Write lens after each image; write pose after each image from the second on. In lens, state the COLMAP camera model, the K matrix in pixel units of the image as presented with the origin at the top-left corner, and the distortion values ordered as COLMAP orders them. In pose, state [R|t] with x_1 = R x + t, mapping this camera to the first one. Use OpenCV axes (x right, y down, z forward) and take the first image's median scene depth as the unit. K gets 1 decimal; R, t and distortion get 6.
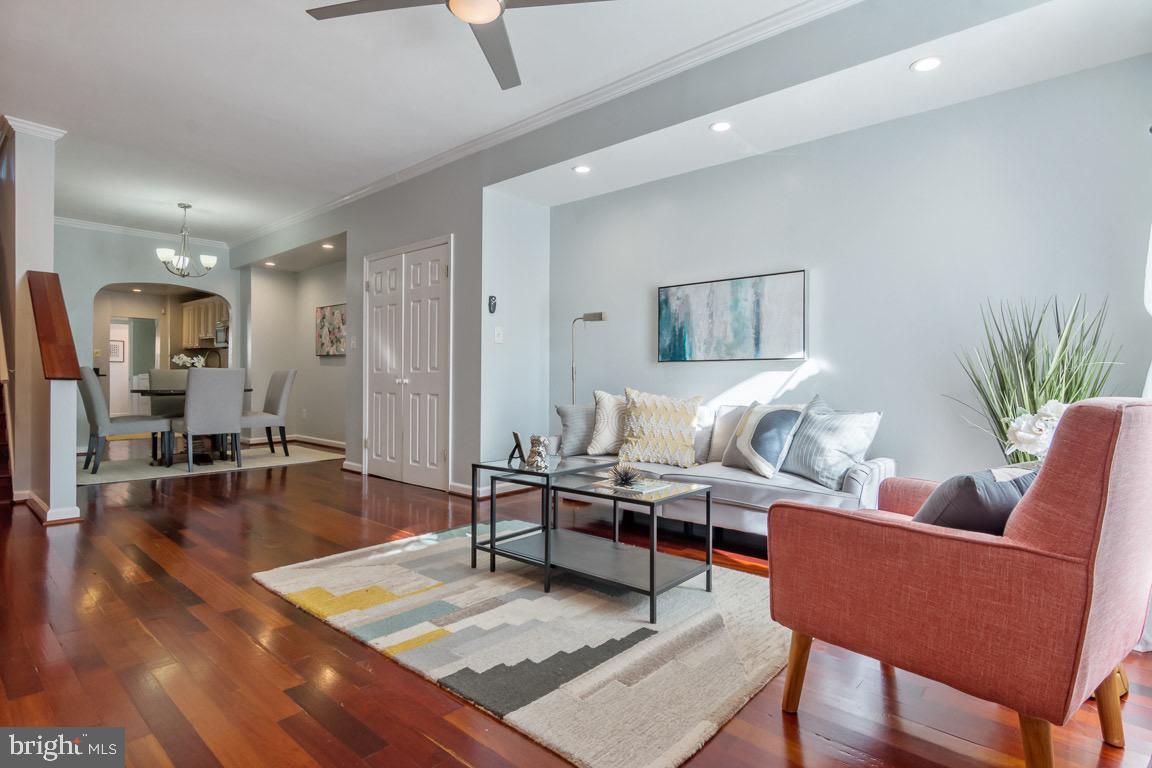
lens RADIAL K [[605.2, 0, 582.7], [0, 605.2, 384.8], [0, 0, 1]] dist [-0.001527, 0.000019]
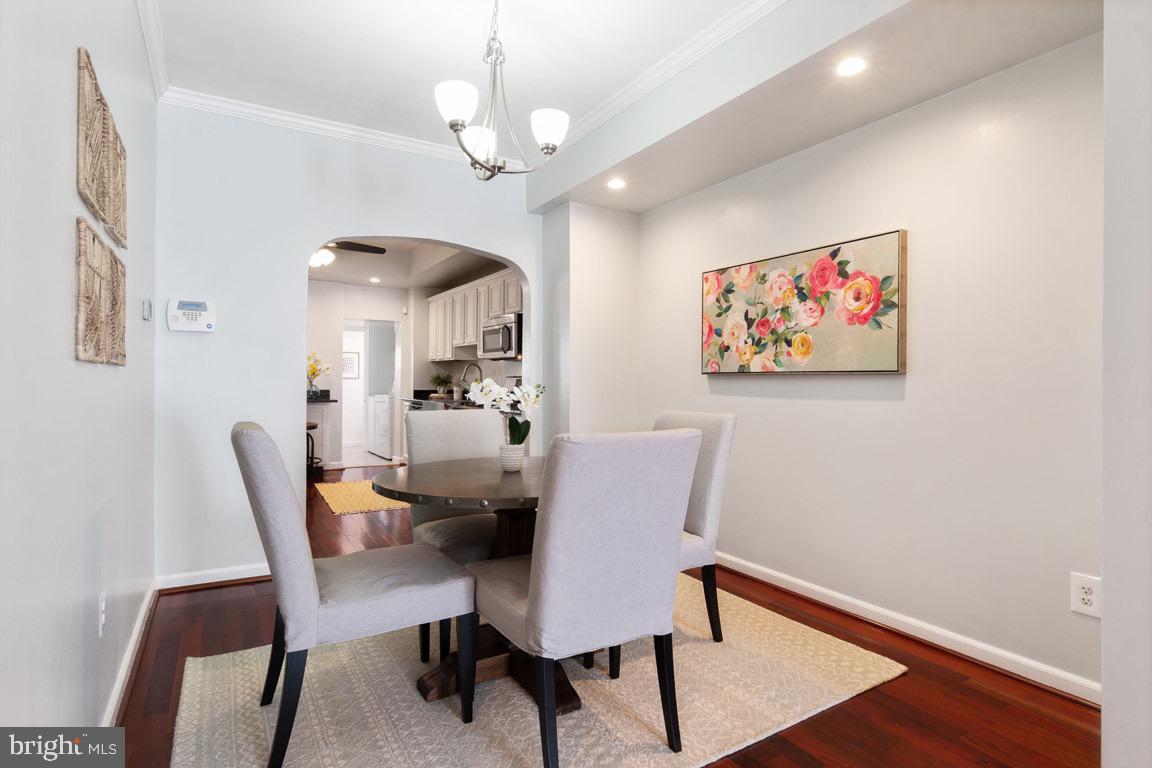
lens RADIAL K [[605.2, 0, 582.7], [0, 605.2, 384.8], [0, 0, 1]] dist [-0.001527, 0.000019]
pose [[0.956696, -0.004414, -0.291055, -0.388736], [0.001463, 0.999945, -0.010357, -0.034087], [0.291085, 0.009483, 0.956650, 0.514062]]
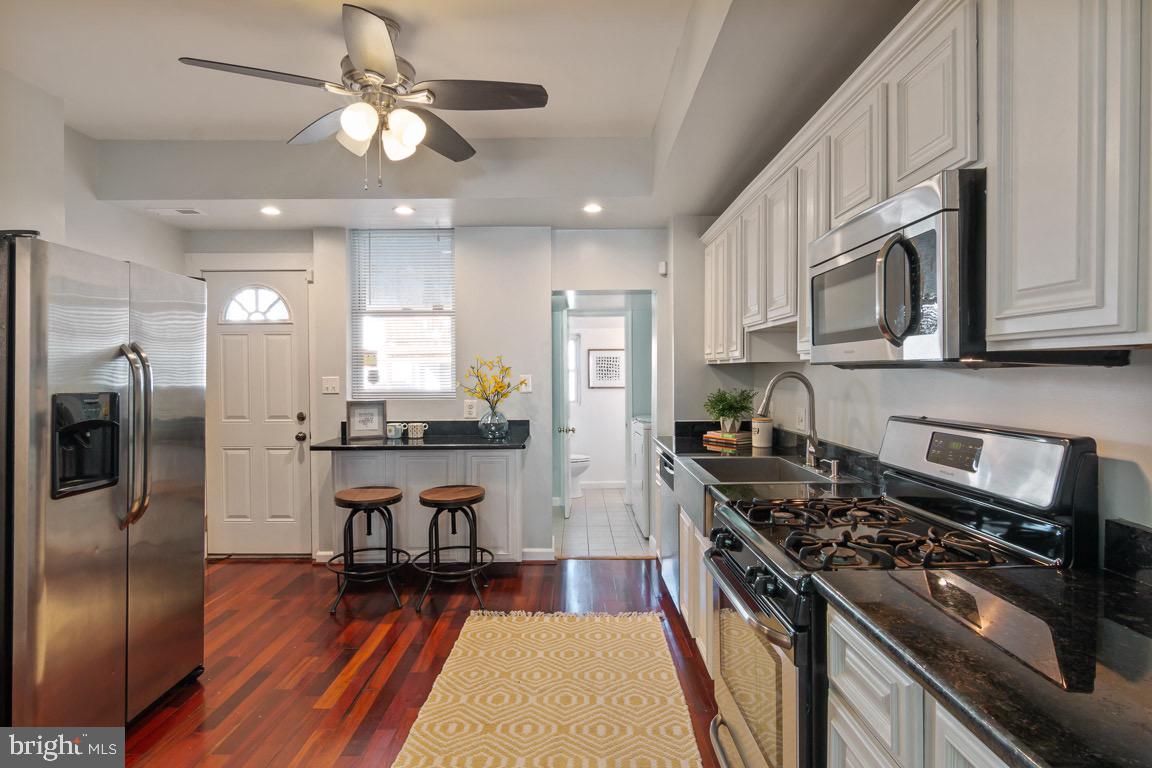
lens RADIAL K [[627.3, 0, 576.0], [0, 627.3, 384.0], [0, 0, 1]] dist [-0.003922, -0.001058]
pose [[0.666460, -0.005775, -0.745518, -0.605366], [0.008176, 0.999966, -0.000438, -0.067550], [0.745496, -0.005803, 0.666485, 0.966234]]
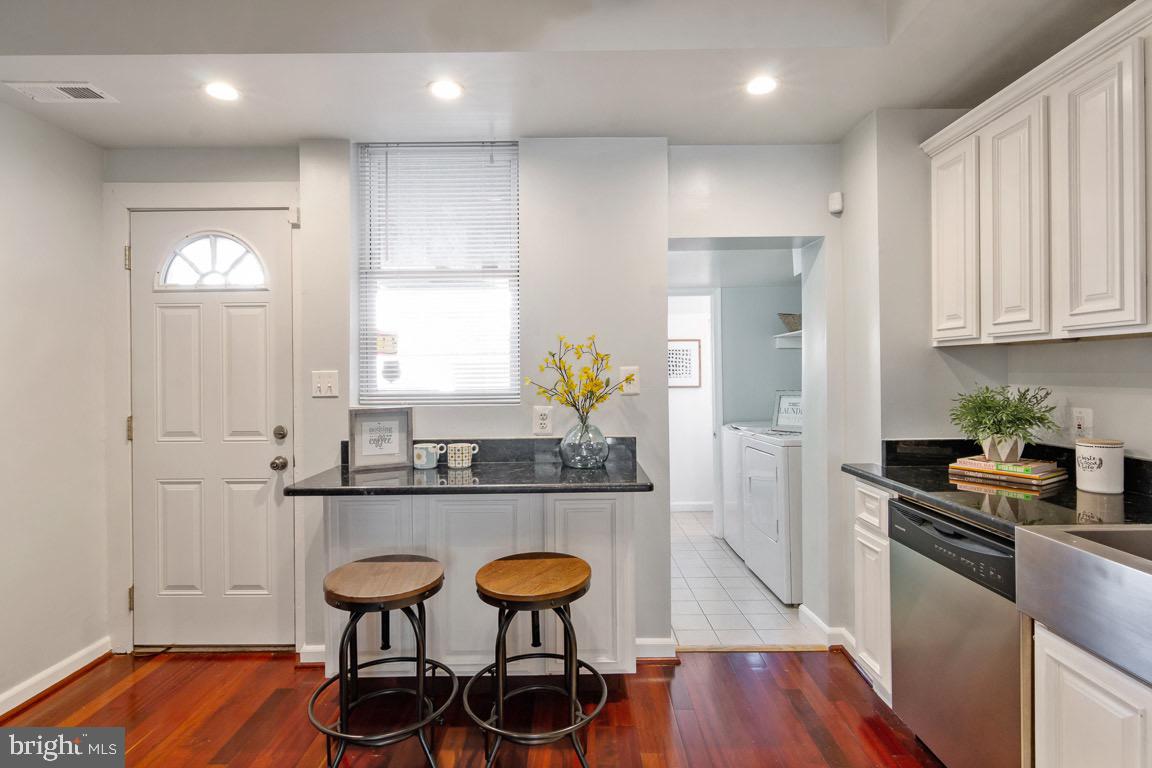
lens RADIAL K [[582.6, 0, 578.8], [0, 582.6, 372.0], [0, 0, 1]] dist [-0.005579, -0.000317]
pose [[0.671103, -0.024104, -0.740972, -0.818872], [0.012081, 0.999694, -0.021579, -0.066367], [0.741265, 0.005530, 0.671189, 1.057806]]
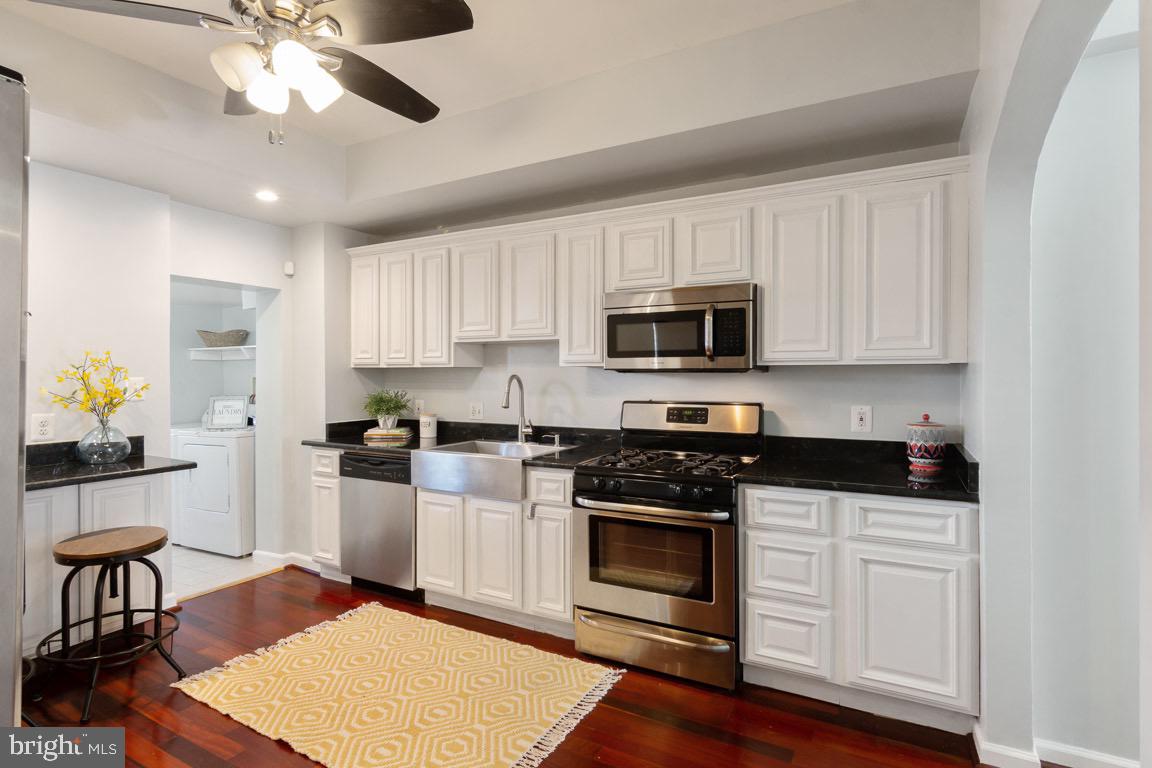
lens RADIAL K [[584.8, 0, 576.0], [0, 584.8, 384.0], [0, 0, 1]] dist [-0.001041, -0.000064]
pose [[0.972078, -0.020882, 0.233727, -0.844935], [0.019622, 0.999778, 0.007718, -0.069122], [-0.233837, -0.002917, 0.972272, 0.845124]]
